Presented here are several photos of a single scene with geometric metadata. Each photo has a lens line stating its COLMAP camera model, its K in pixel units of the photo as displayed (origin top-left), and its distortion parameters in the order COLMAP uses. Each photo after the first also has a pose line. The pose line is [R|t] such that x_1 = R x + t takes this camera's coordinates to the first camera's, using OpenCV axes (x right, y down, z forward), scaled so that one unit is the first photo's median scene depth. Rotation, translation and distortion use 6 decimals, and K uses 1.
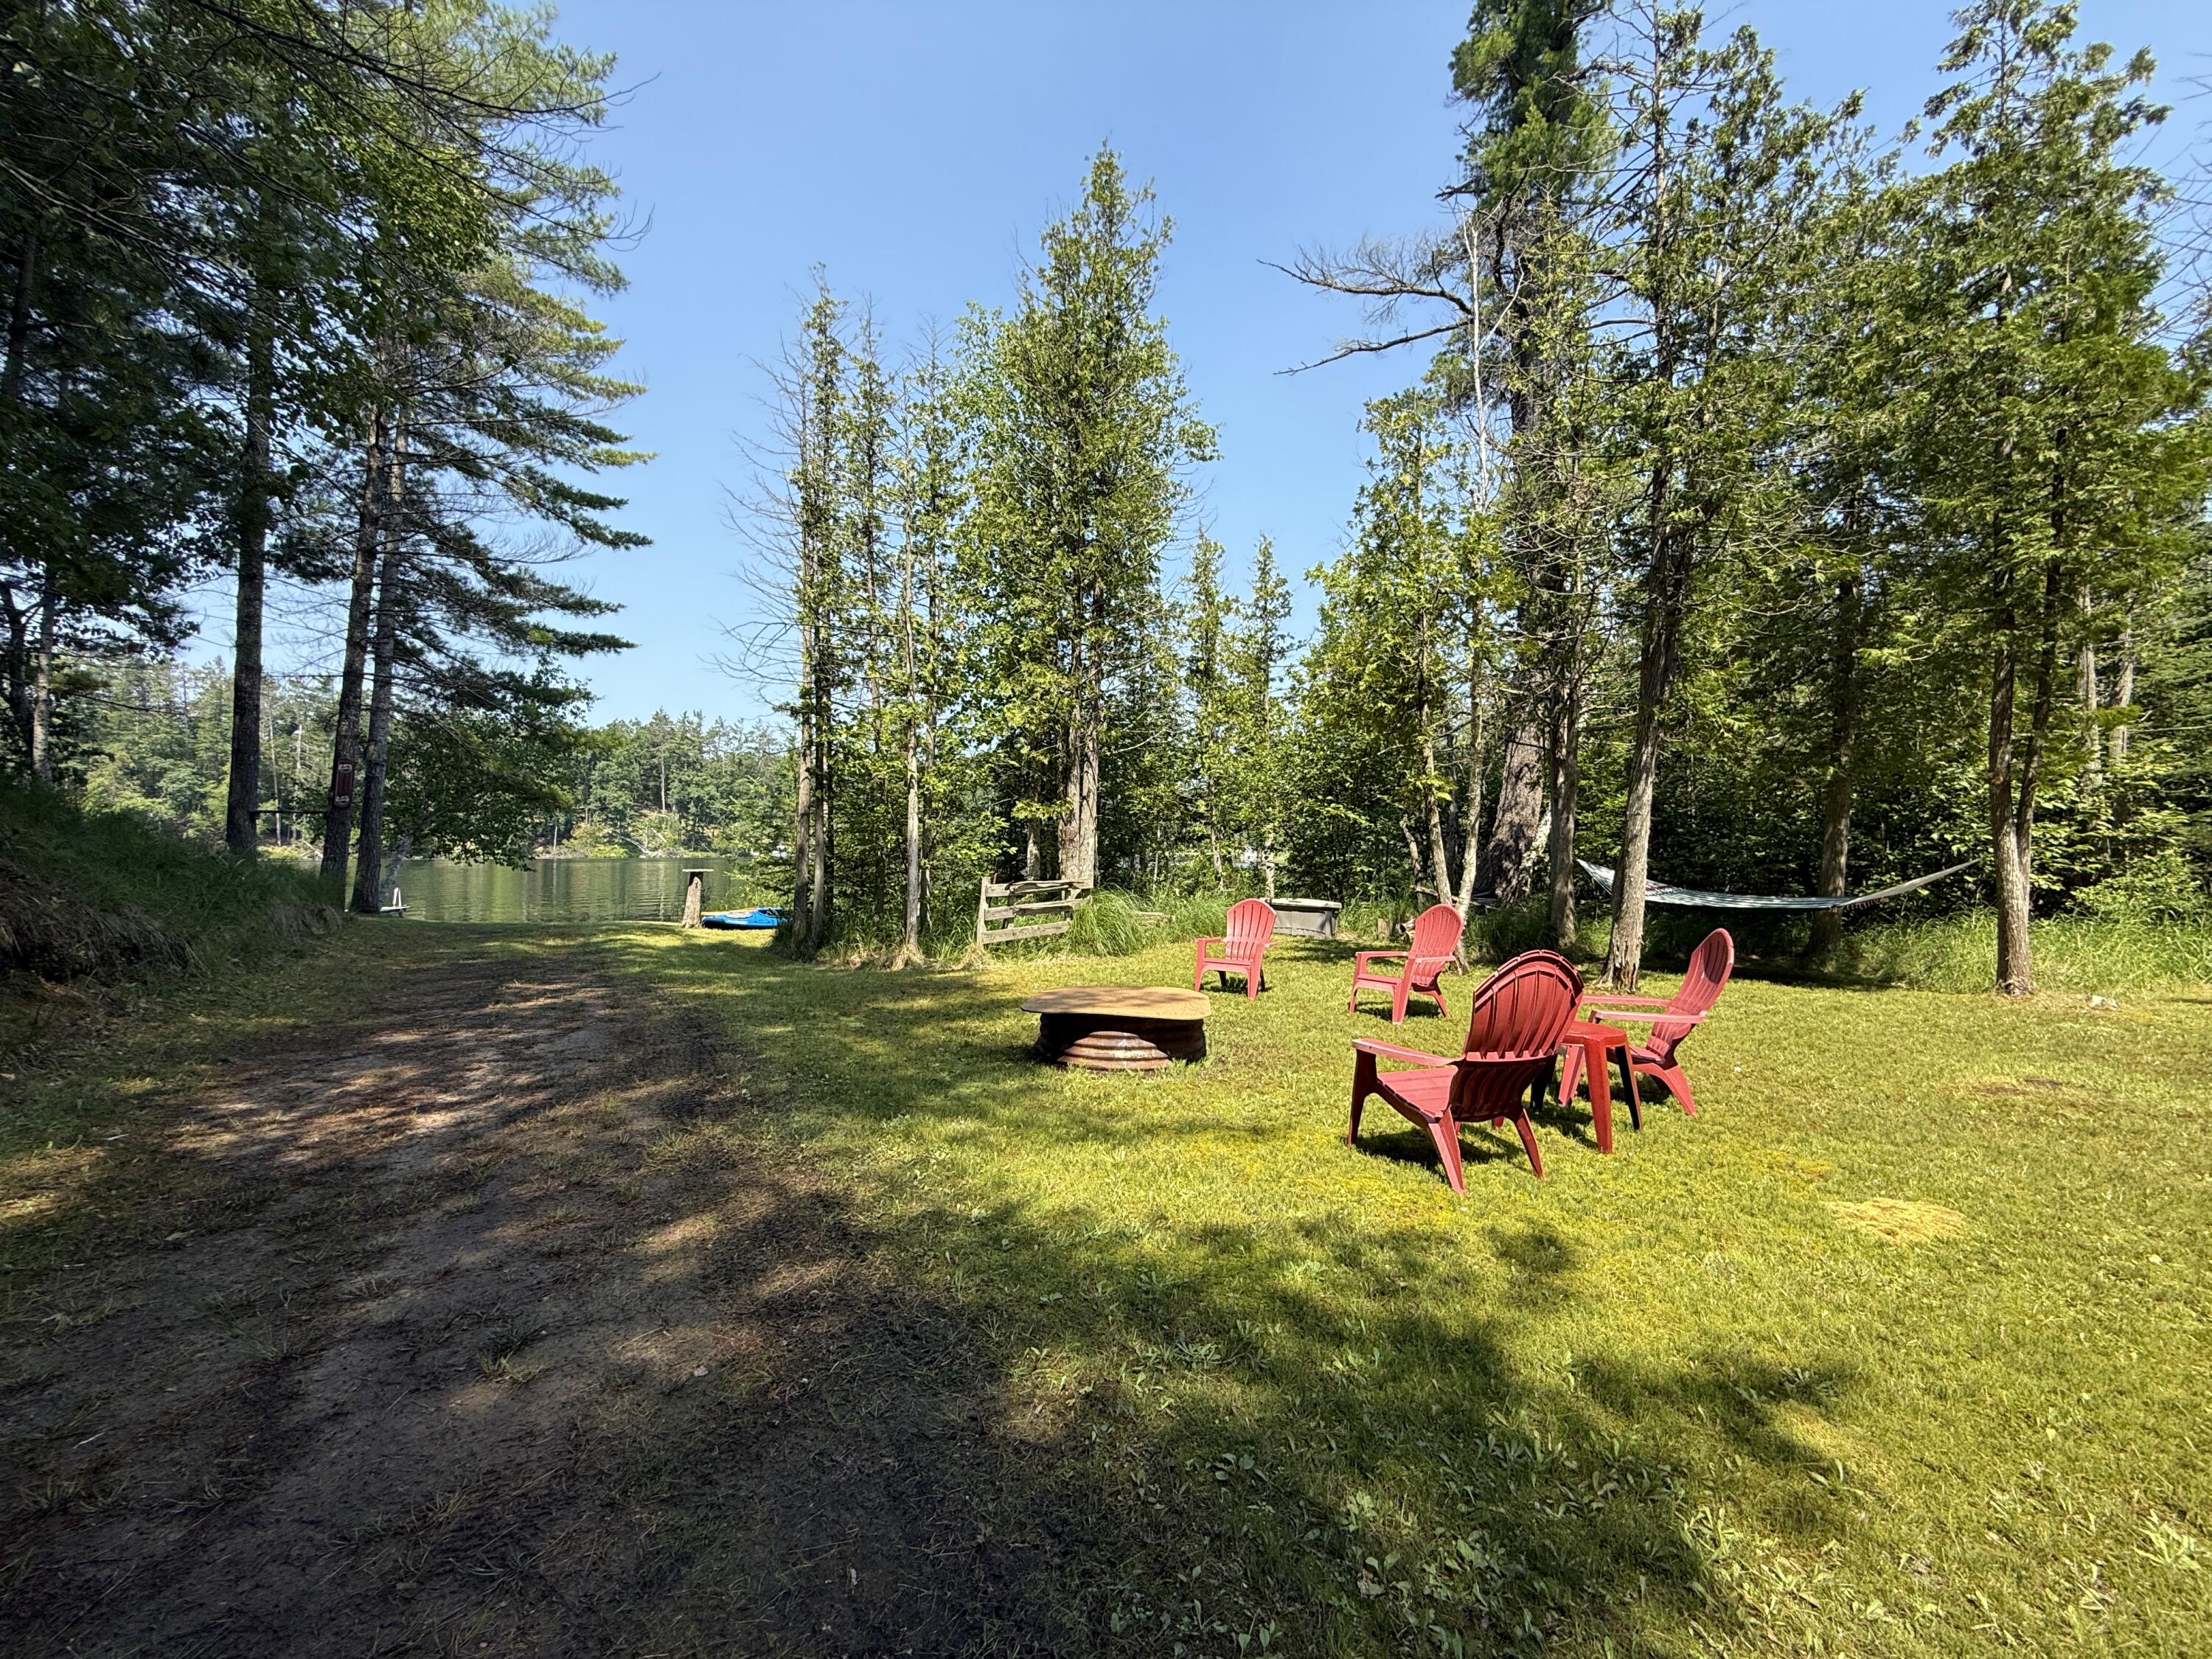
lens RADIAL K [[895.0, 0, 1114.5], [0, 895.0, 827.7], [0, 0, 1]] dist [0.001161, -0.000033]
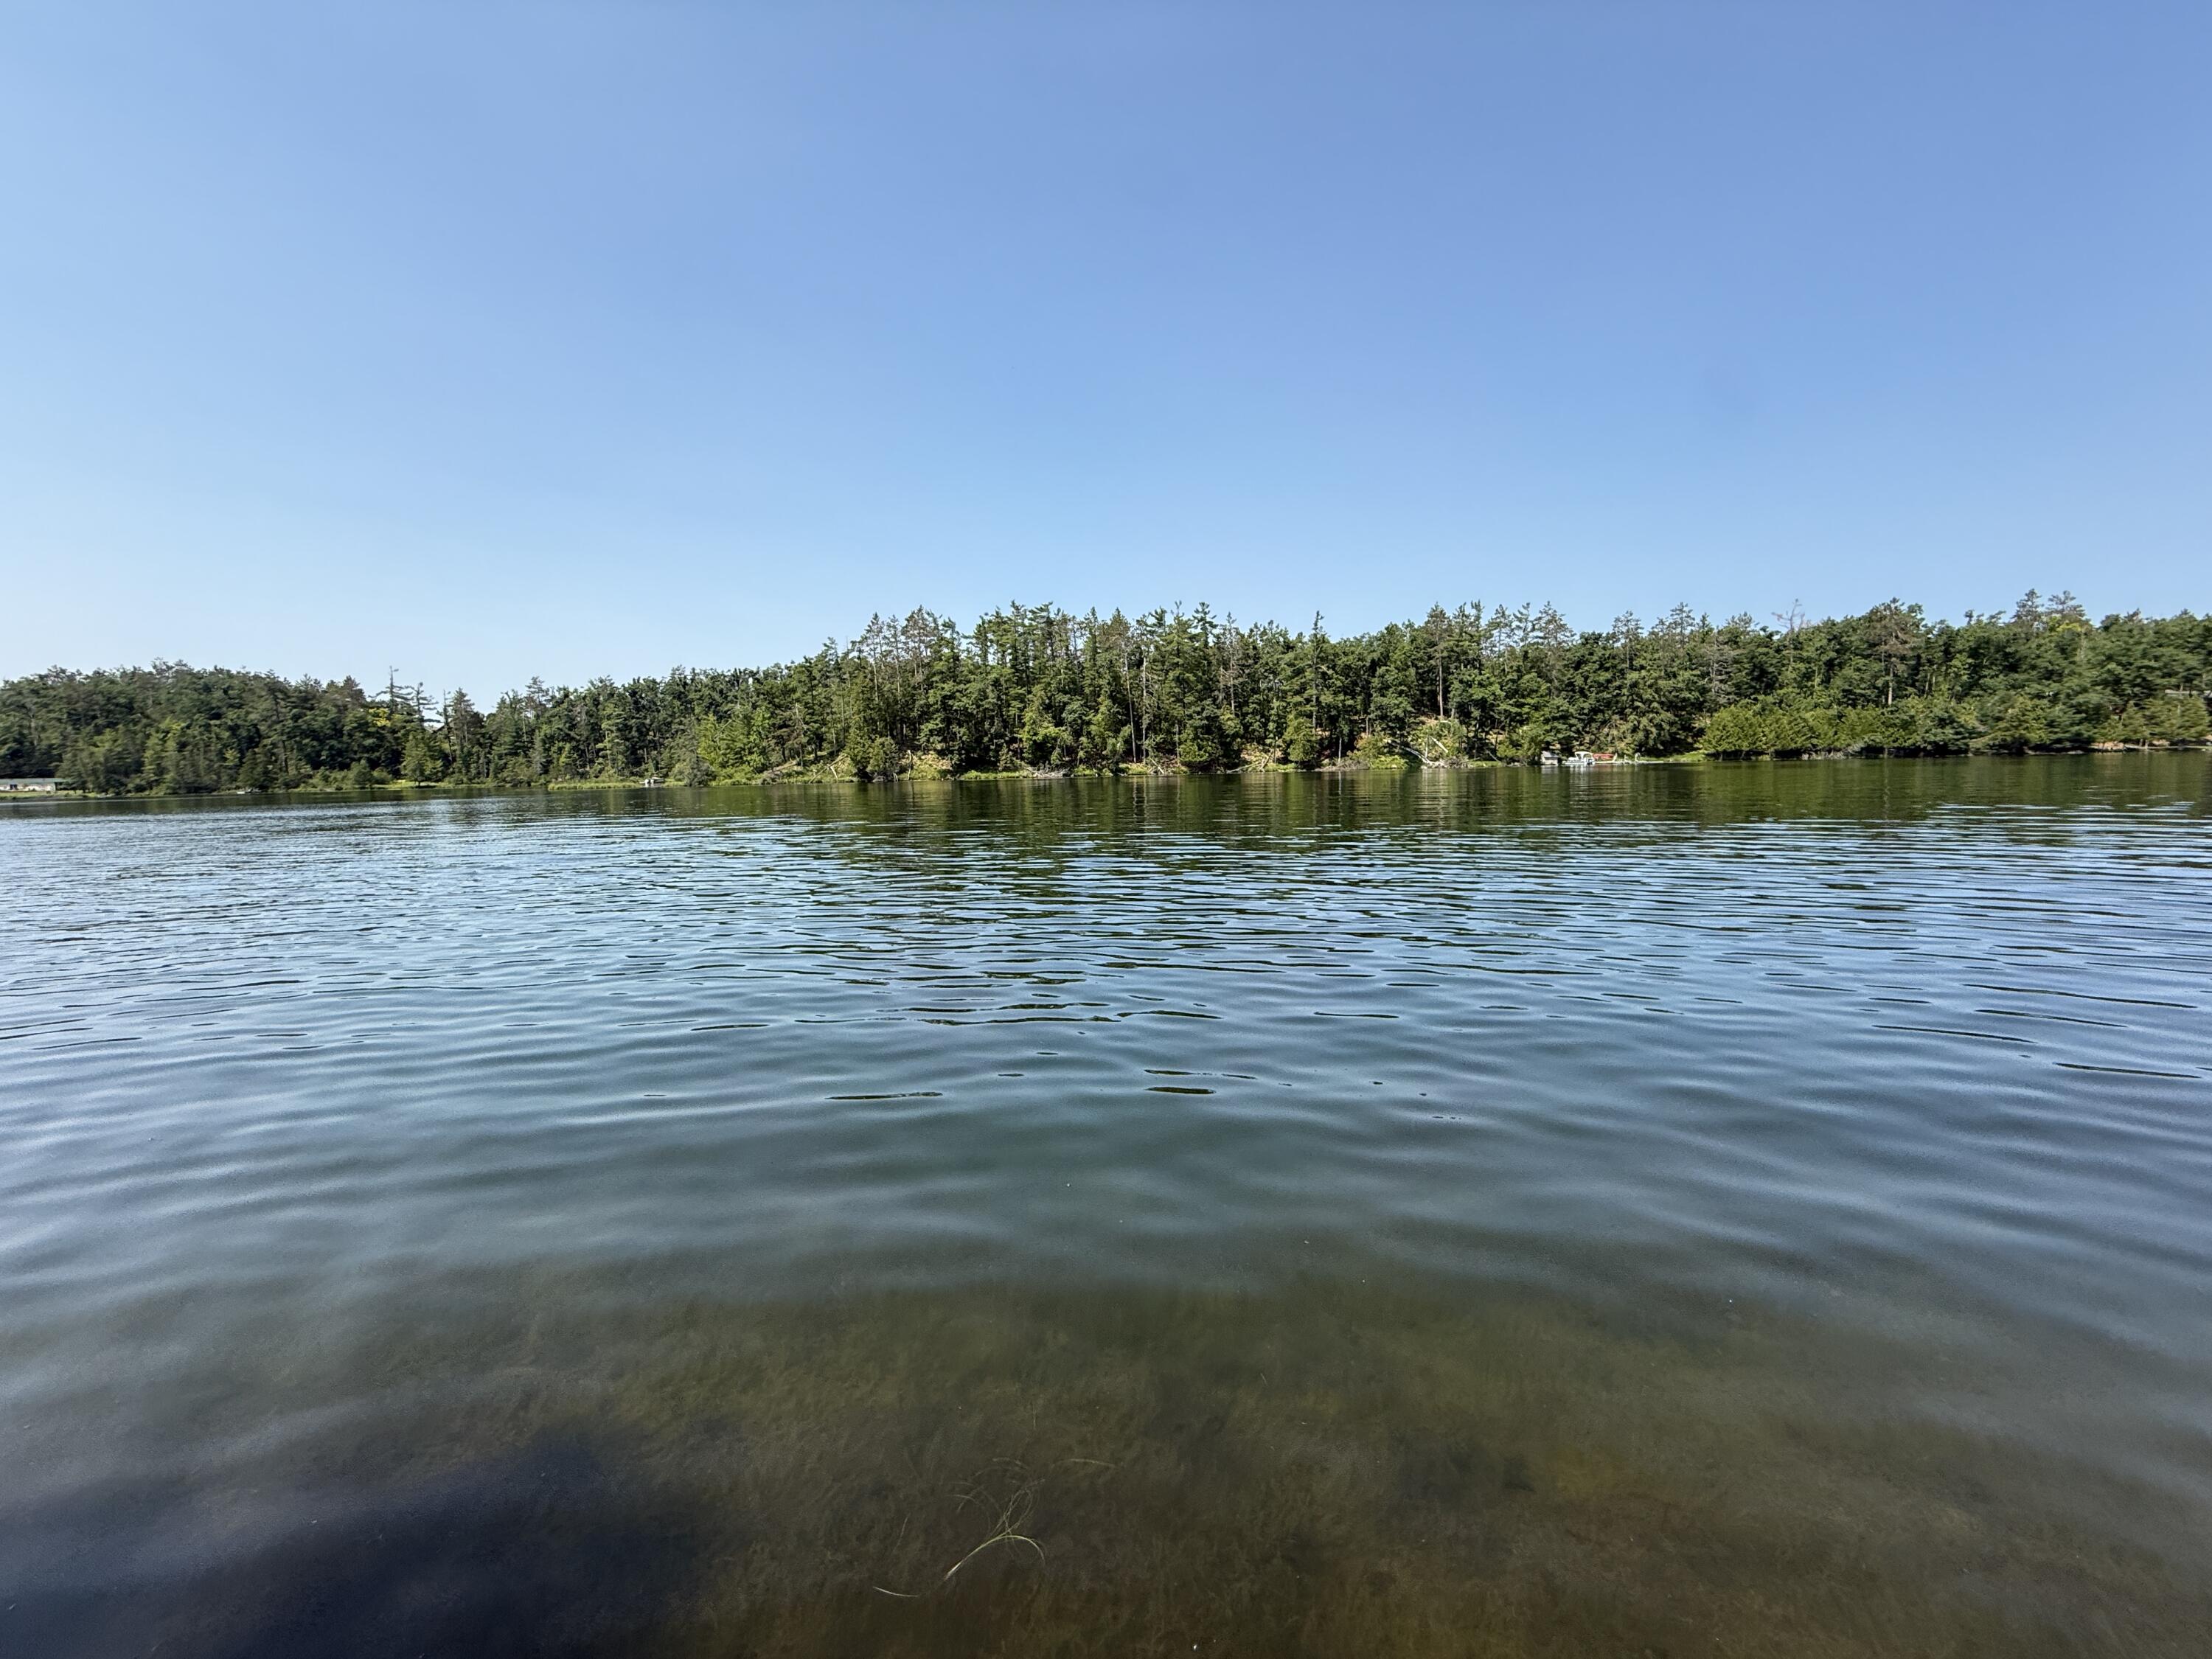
lens RADIAL K [[895.0, 0, 1098.7], [0, 895.0, 824.9], [0, 0, 1]] dist [0.001161, -0.000033]
pose [[0.695379, 0.031069, -0.717972, -0.095042], [0.039885, 0.995857, 0.081723, 0.002480], [0.717536, -0.085465, 0.691258, 0.117057]]
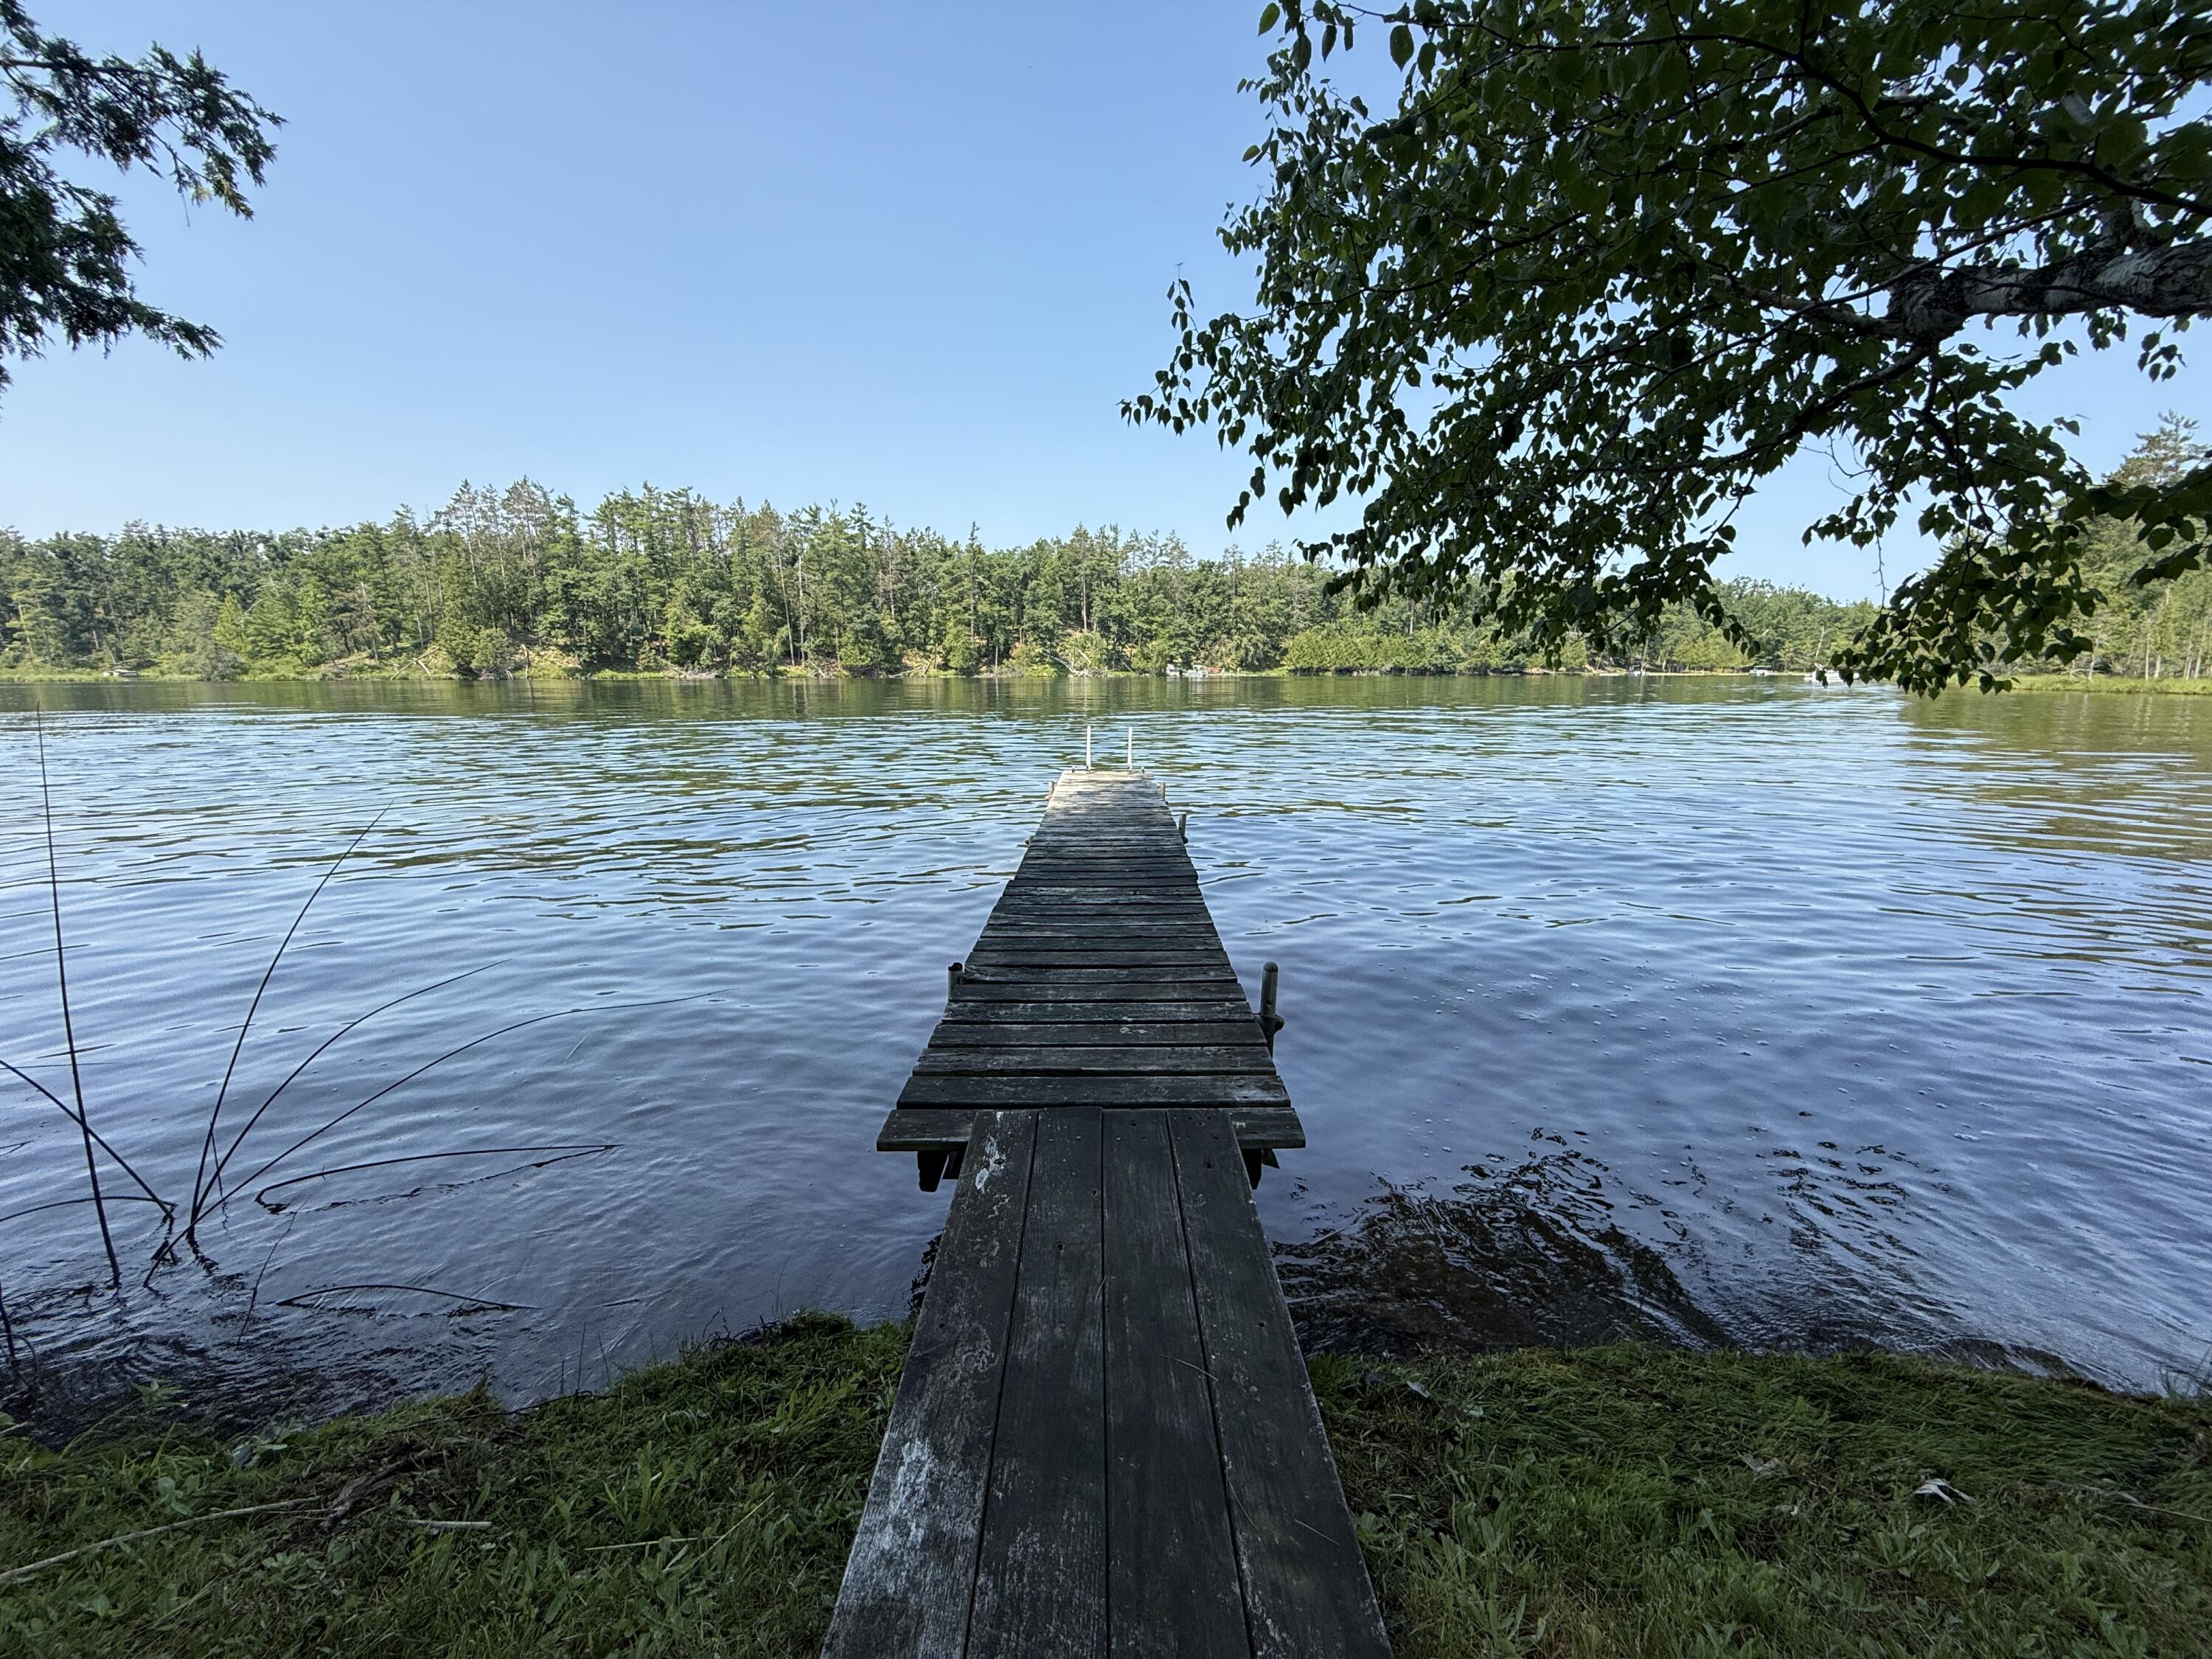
lens RADIAL K [[895.0, 0, 1104.2], [0, 895.0, 827.7], [0, 0, 1]] dist [0.001161, -0.000033]
pose [[0.914341, 0.070093, -0.398833, -0.073779], [0.009751, 0.980809, 0.194726, 0.003447], [0.404828, -0.181935, 0.896110, 0.073206]]
